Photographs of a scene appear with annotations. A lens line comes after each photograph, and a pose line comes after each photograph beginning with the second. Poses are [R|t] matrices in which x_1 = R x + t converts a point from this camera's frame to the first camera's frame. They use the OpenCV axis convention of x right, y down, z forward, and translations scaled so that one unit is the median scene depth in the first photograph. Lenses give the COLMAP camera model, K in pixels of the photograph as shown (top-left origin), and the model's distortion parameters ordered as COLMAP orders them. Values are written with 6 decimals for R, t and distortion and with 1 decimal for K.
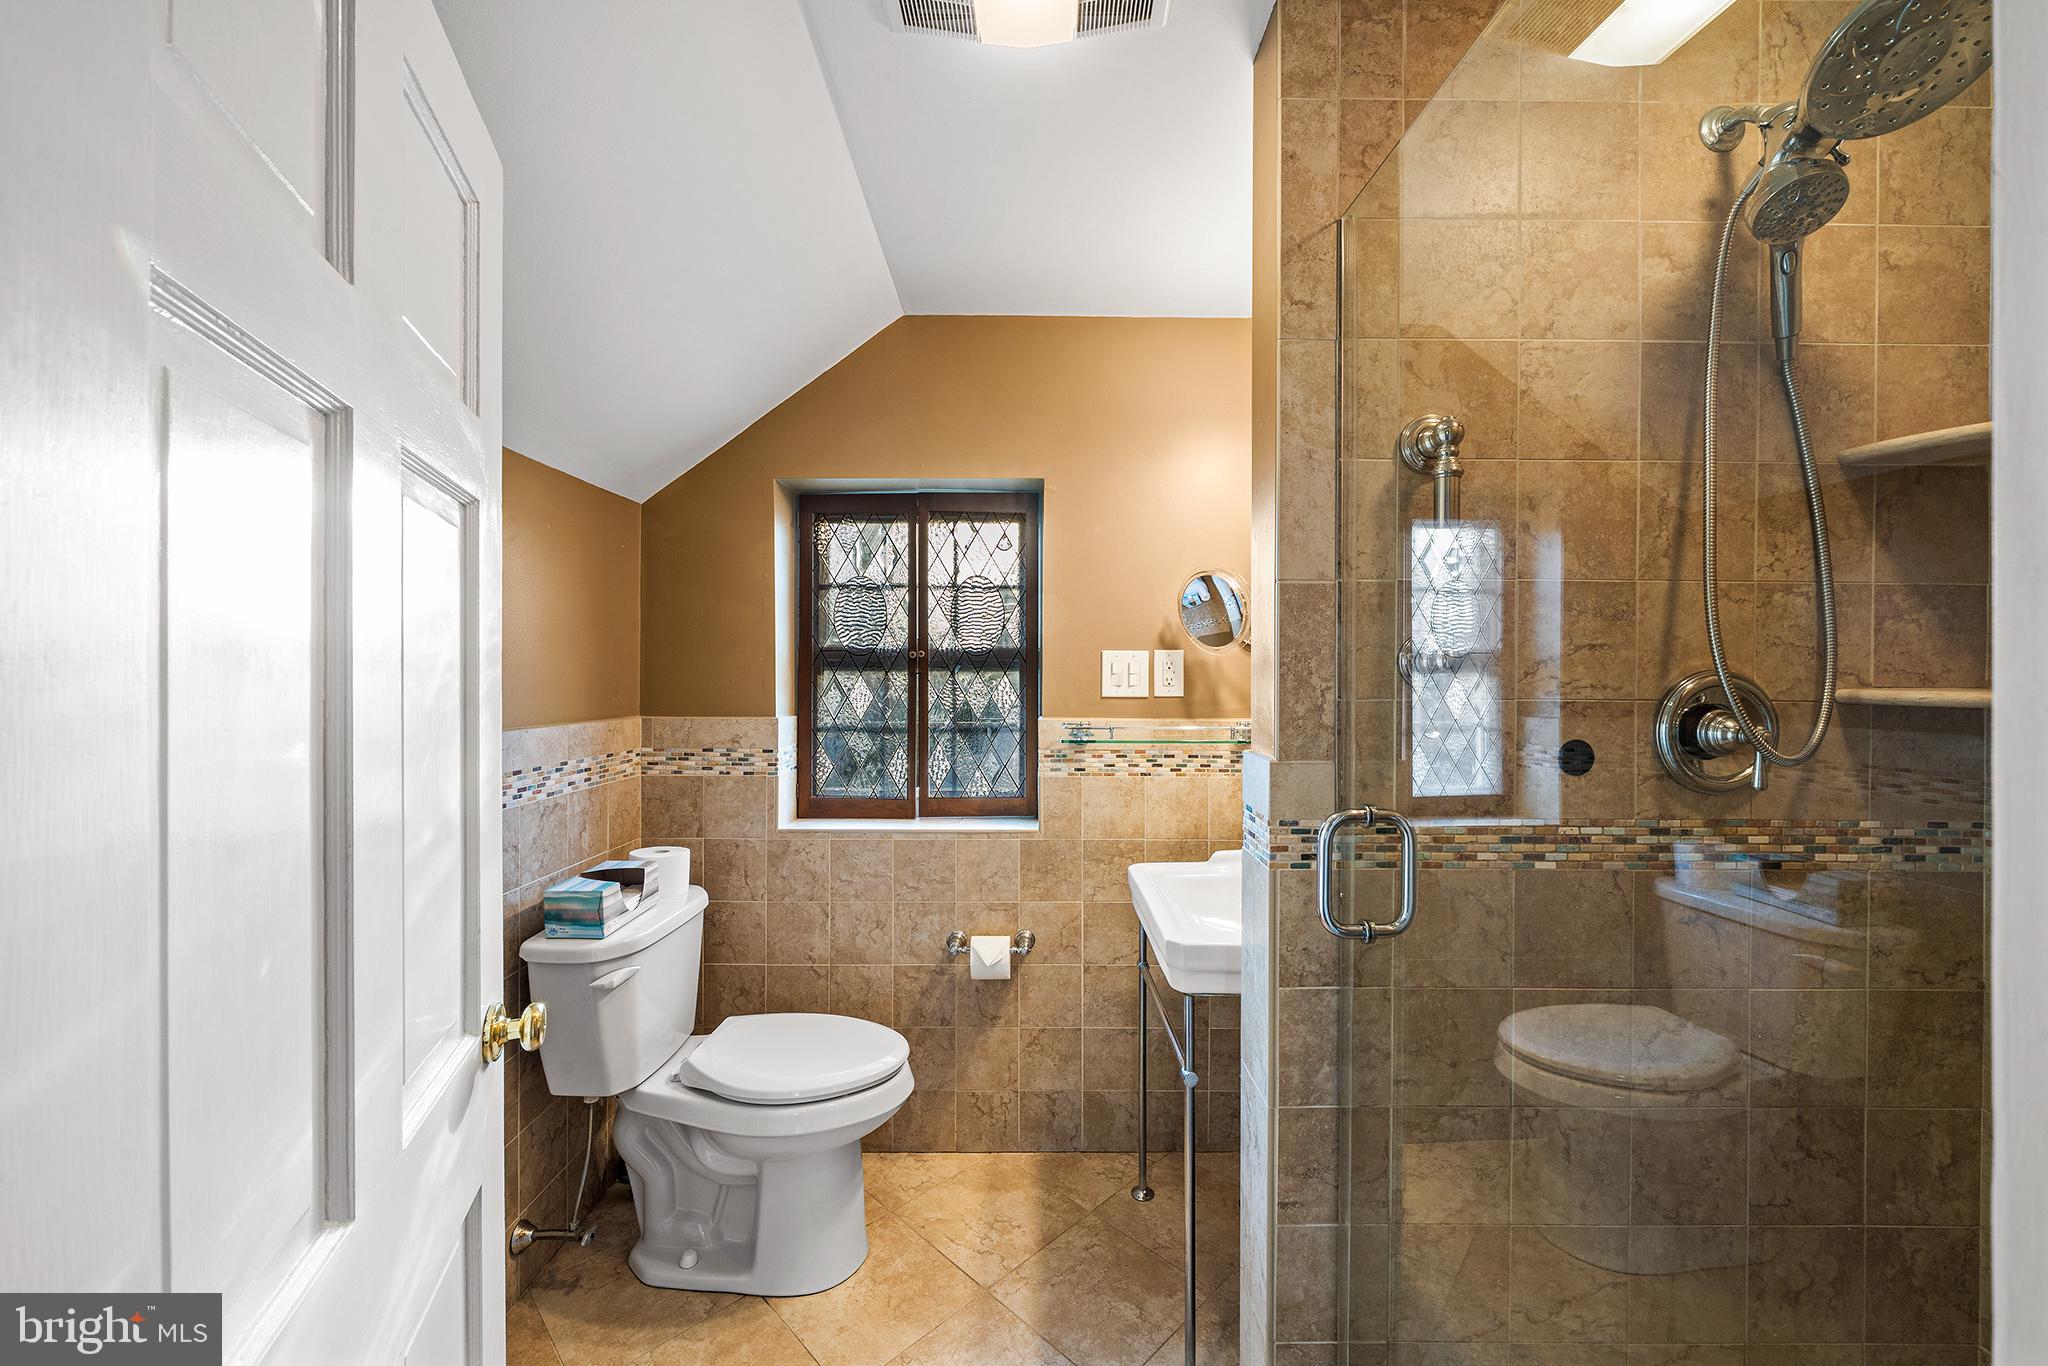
lens RADIAL K [[793.8, 0, 1017.0], [0, 793.8, 654.8], [0, 0, 1]] dist [0.000004, -0.000050]
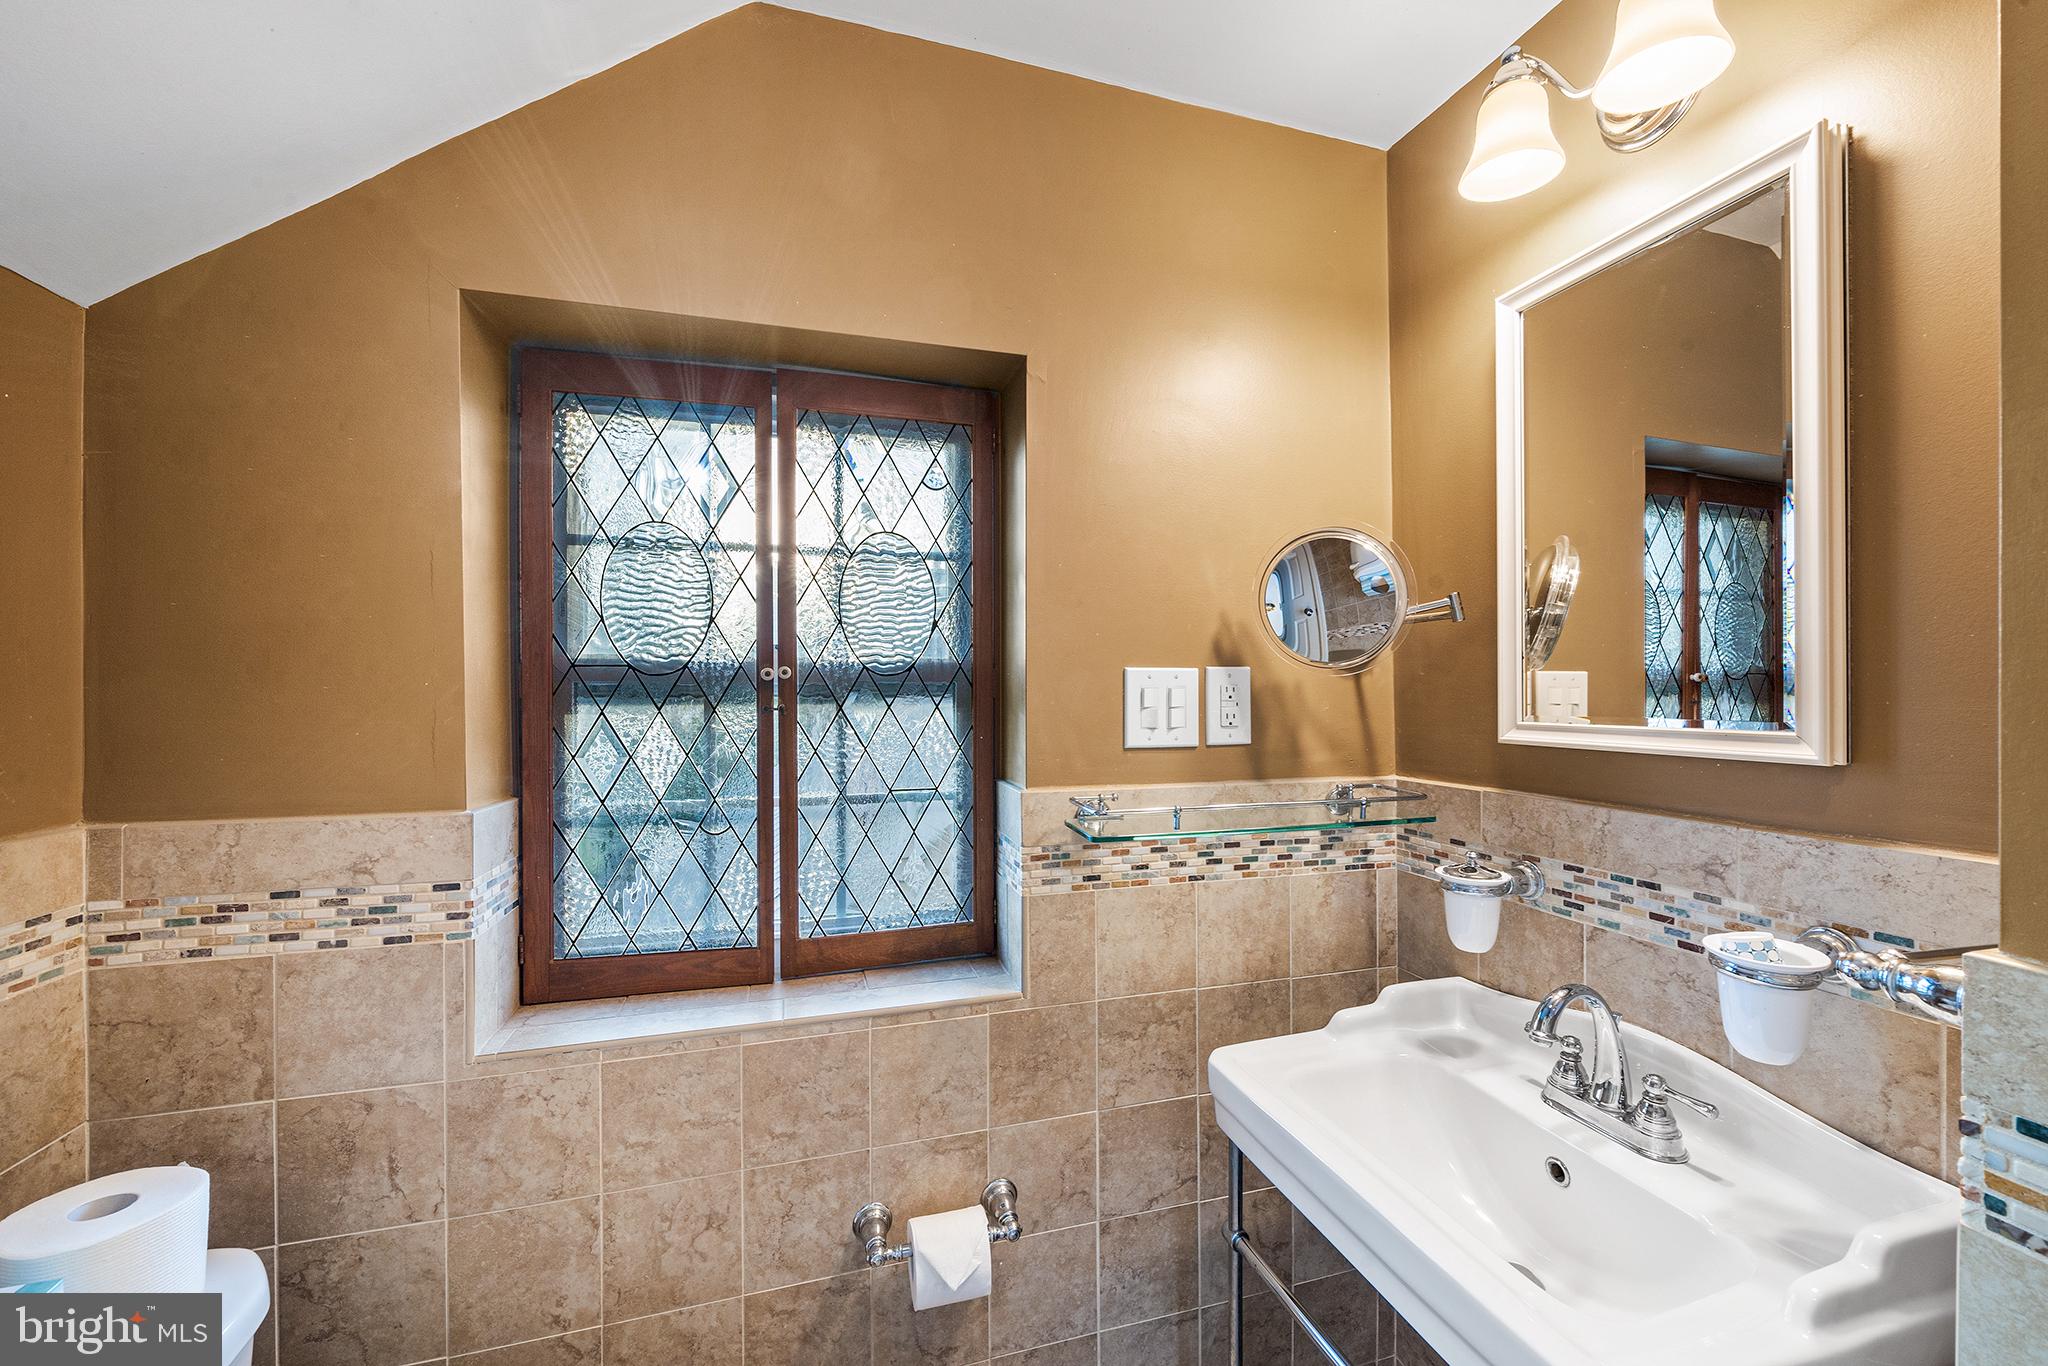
lens RADIAL K [[797.2, 0, 1025.7], [0, 797.2, 681.6], [0, 0, 1]] dist [-0.004980, -0.000321]
pose [[0.955010, -0.001839, 0.296566, -0.132945], [-0.002026, 0.999917, 0.012726, -0.002411], [-0.296565, -0.012755, 0.954927, 0.471640]]
